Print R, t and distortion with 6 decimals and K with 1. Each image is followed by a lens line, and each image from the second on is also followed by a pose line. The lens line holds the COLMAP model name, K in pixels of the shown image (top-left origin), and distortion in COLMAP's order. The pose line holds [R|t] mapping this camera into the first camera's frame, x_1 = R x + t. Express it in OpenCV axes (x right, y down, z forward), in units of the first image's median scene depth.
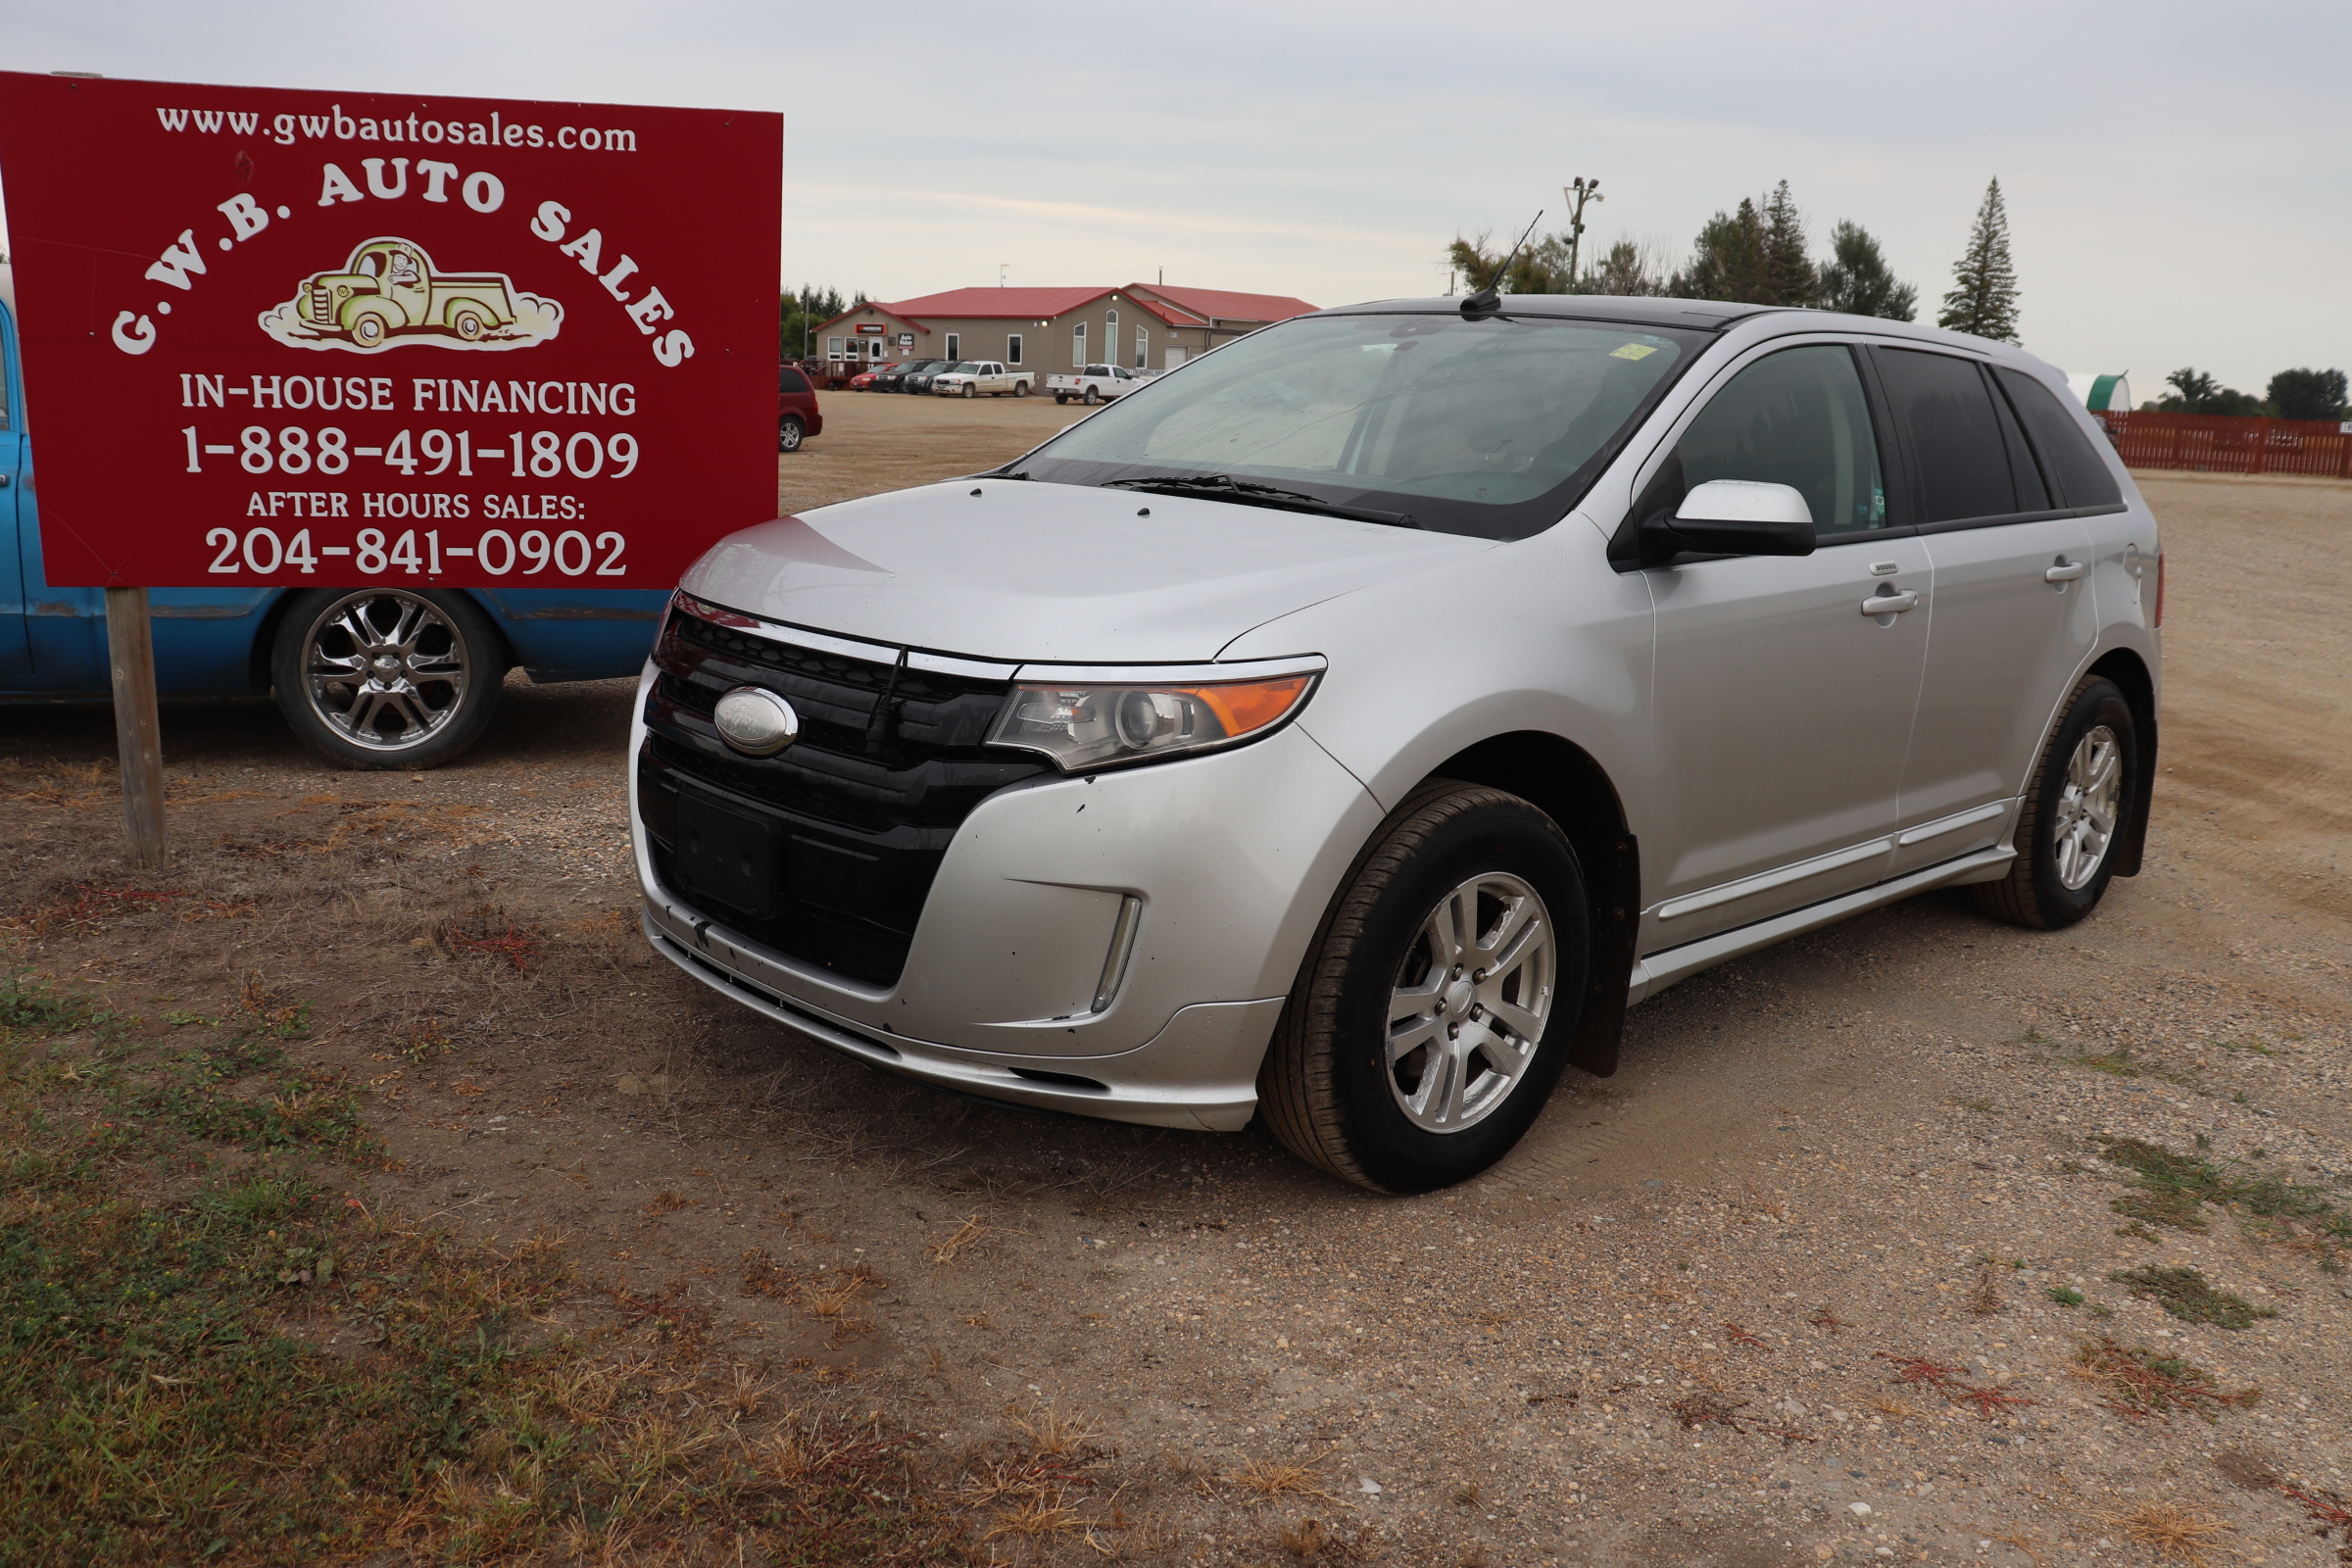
lens RADIAL K [[1935.7, 0, 1185.9], [0, 1935.7, 767.5], [0, 0, 1]] dist [-0.178146, 0.169545]
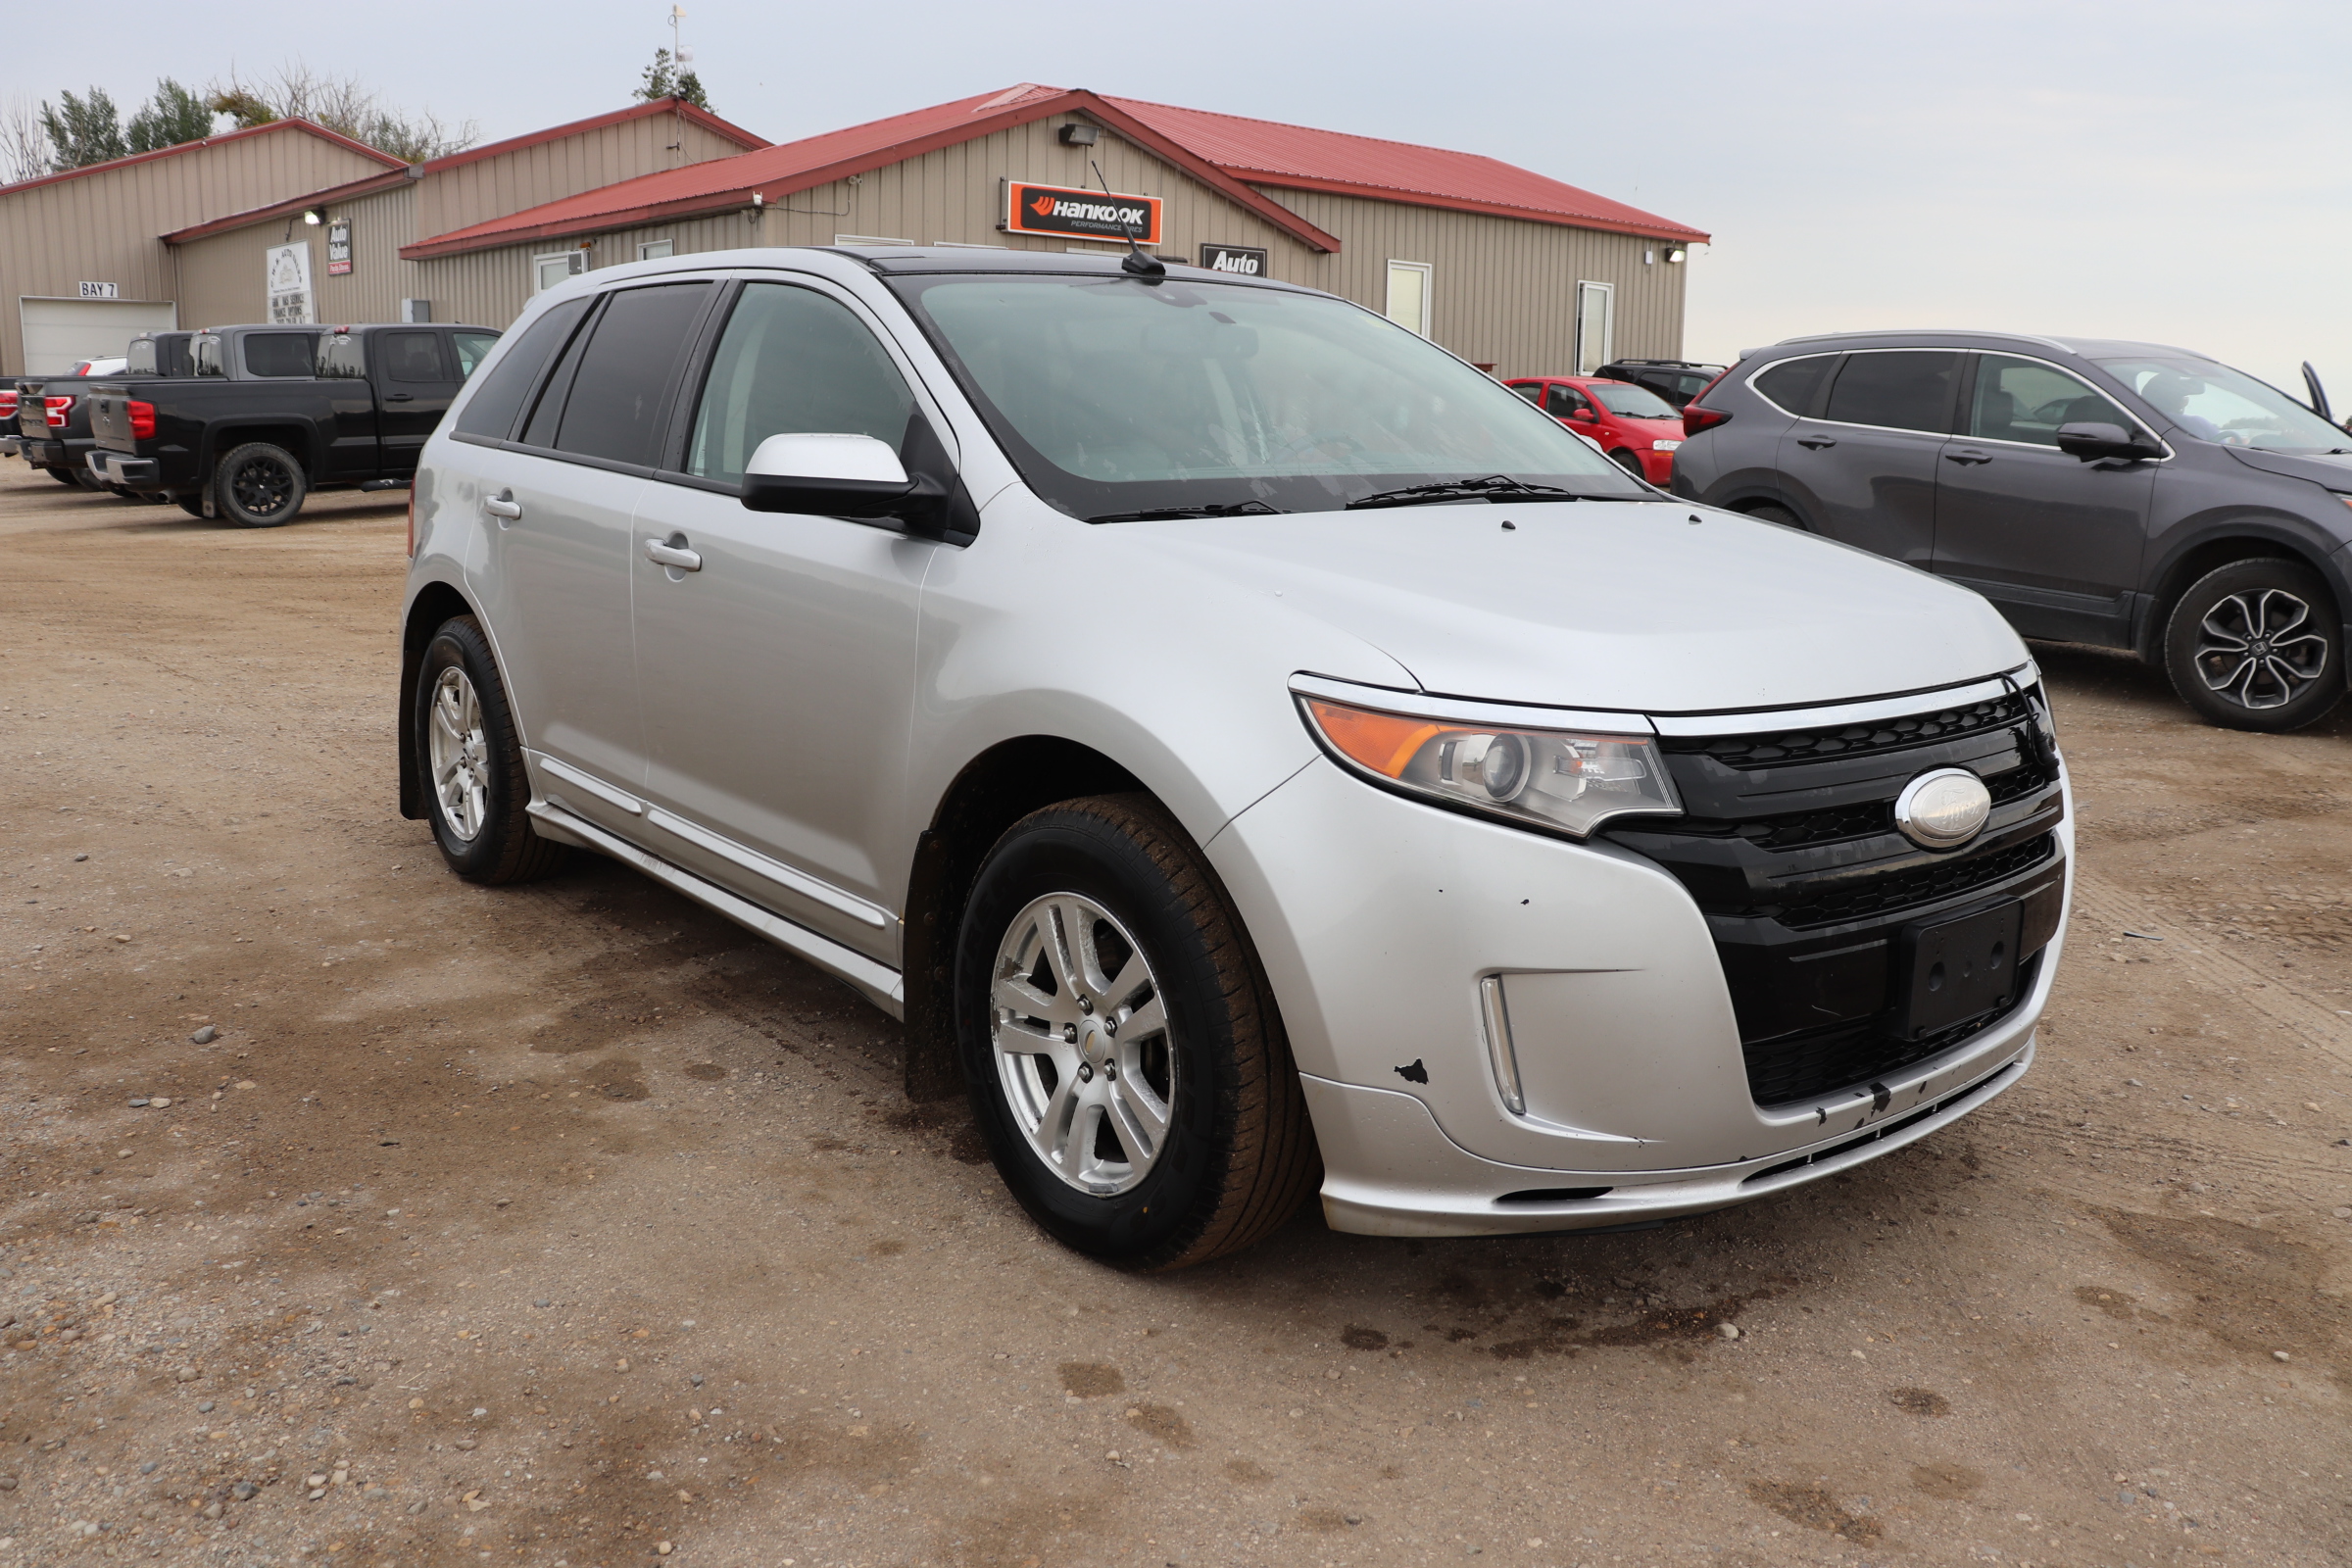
lens RADIAL K [[1935.7, 0, 1185.9], [0, 1935.7, 767.5], [0, 0, 1]] dist [-0.178146, 0.169545]
pose [[0.082763, -0.241099, 0.966965, -1.122332], [0.180985, 0.957795, 0.223322, -0.307011], [-0.979997, 0.156524, 0.122905, 1.295980]]
